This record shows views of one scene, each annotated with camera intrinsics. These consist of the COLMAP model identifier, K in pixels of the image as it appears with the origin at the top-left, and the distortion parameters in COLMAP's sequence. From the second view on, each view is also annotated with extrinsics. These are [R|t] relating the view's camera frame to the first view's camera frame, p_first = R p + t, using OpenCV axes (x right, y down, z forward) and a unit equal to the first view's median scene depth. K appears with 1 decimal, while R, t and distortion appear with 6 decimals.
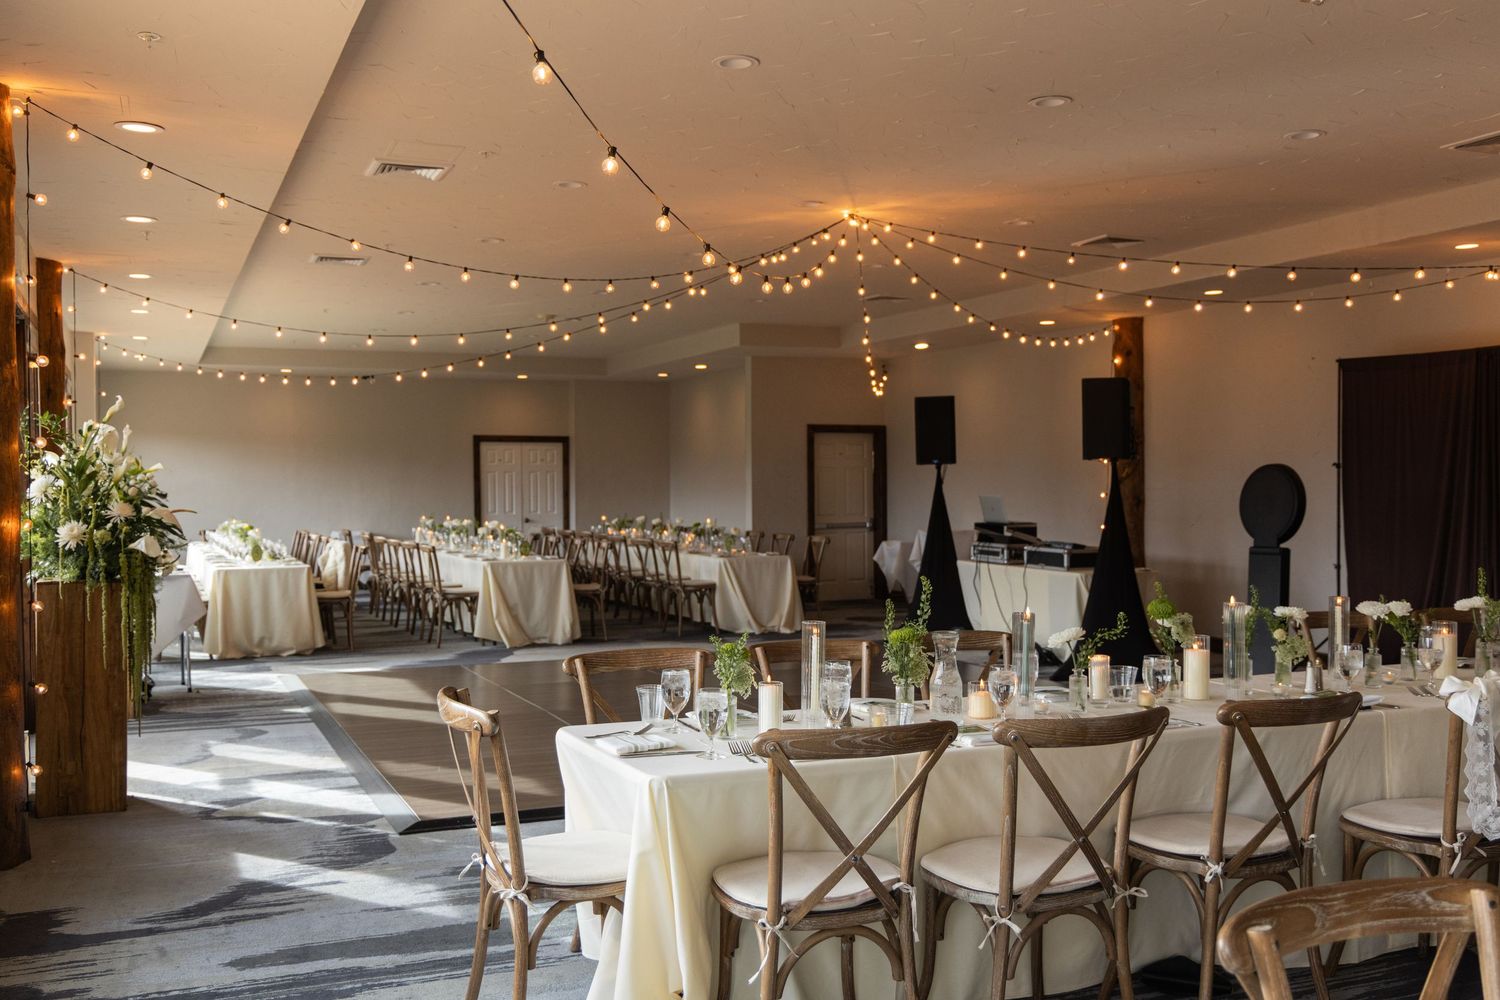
lens RADIAL K [[1375.1, 0, 750.0], [0, 1375.1, 500.0], [0, 0, 1]] dist [-0.000574, -0.010141]
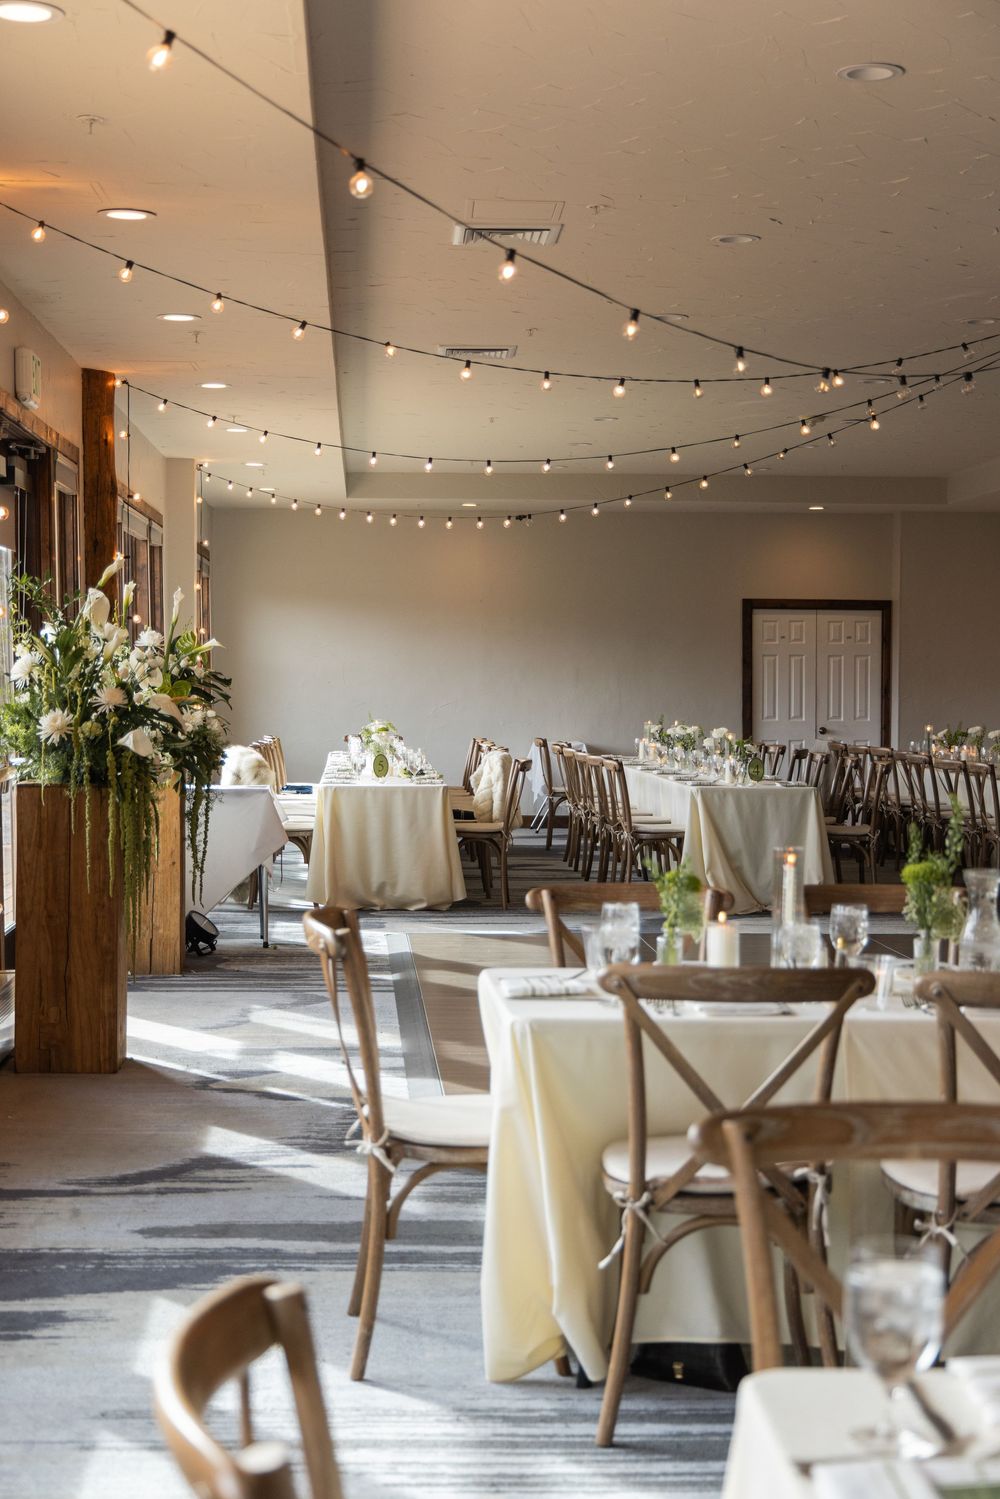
lens RADIAL K [[2250.0, 0, 500.0], [0, 2250.0, 749.5], [0, 0, 1]] dist [-0.008458, 0.003636]
pose [[0.937511, 0.021637, -0.347281, 0.134356], [-0.014501, 0.999627, 0.023135, 0.003044], [0.347652, -0.016654, 0.937476, -0.094374]]
